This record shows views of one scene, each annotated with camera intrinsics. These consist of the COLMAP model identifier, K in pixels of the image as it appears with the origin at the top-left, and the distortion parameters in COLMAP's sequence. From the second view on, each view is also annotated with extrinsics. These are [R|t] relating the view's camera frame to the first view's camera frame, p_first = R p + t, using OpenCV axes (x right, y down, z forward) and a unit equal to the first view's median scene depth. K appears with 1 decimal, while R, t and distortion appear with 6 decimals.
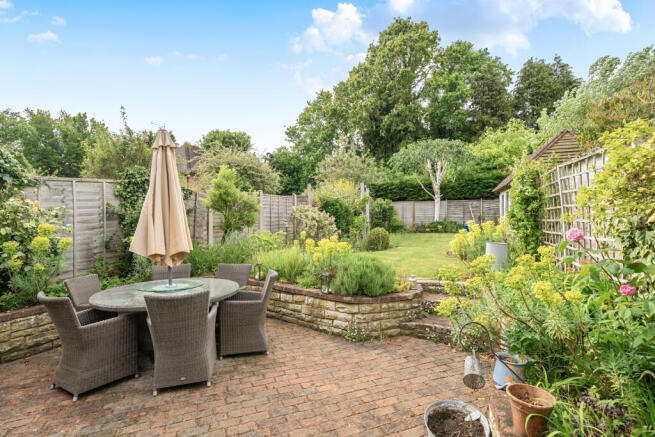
lens RADIAL K [[323.6, 0, 323.2], [0, 323.6, 224.3], [0, 0, 1]] dist [0.005945, 0.000220]
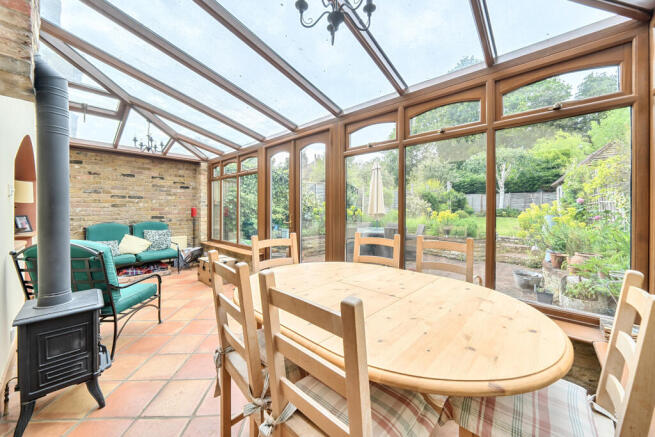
lens RADIAL K [[239.1, 0, 330.1], [0, 239.1, 210.2], [0, 0, 1]] dist [-0.001696, -0.000089]
pose [[0.963568, 0.013225, -0.267136, -0.067759], [-0.015554, 0.999857, -0.006602, 0.014567], [0.267011, 0.010517, 0.963636, -0.141726]]
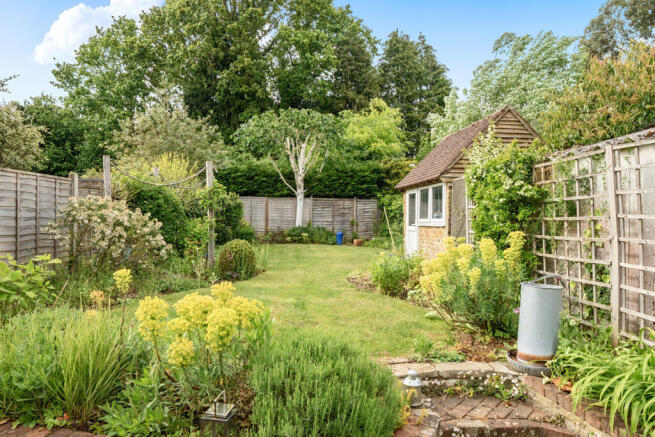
lens RADIAL K [[434.3, 0, 310.8], [0, 434.3, 215.1], [0, 0, 1]] dist [0.006882, -0.000229]
pose [[0.907722, 0.023125, 0.418934, -0.021572], [-0.011957, 0.999500, -0.029266, -0.007170], [-0.419402, 0.021556, 0.907545, 0.131813]]
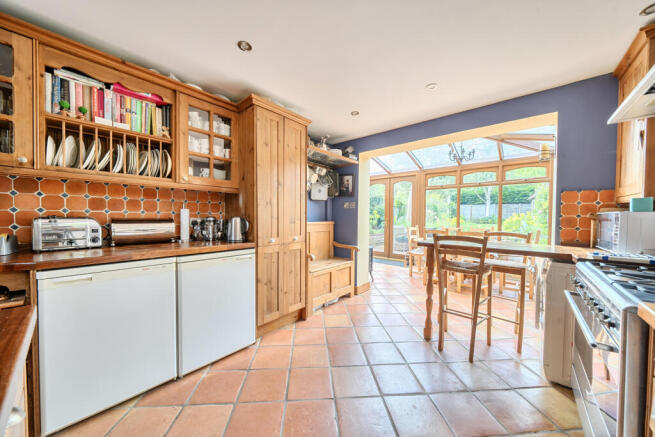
lens RADIAL K [[226.9, 0, 326.3], [0, 226.9, 222.4], [0, 0, 1]] dist [-0.000069, 0.000050]
pose [[0.968219, 0.020988, -0.249223, -0.151511], [-0.018840, 0.999762, 0.011001, 0.020856], [0.249394, -0.005956, 0.968384, -0.314135]]
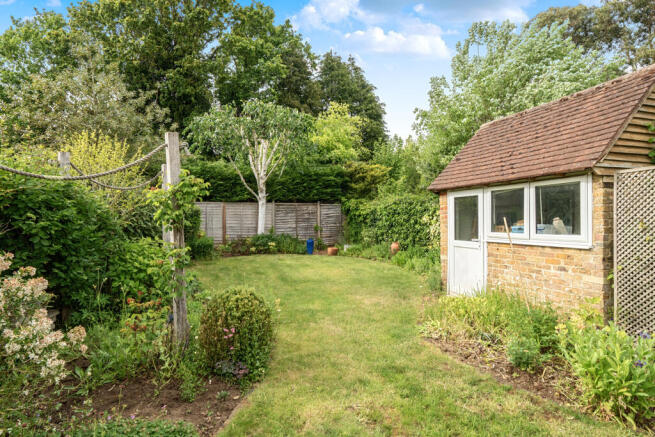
lens RADIAL K [[338.7, 0, 309.3], [0, 338.7, 220.1], [0, 0, 1]] dist [-0.004810, -0.001348]
pose [[0.798717, 0.001553, 0.601705, 0.021636], [0.009993, 0.999825, -0.015845, -0.025813], [-0.601624, 0.018668, 0.798561, 0.402498]]
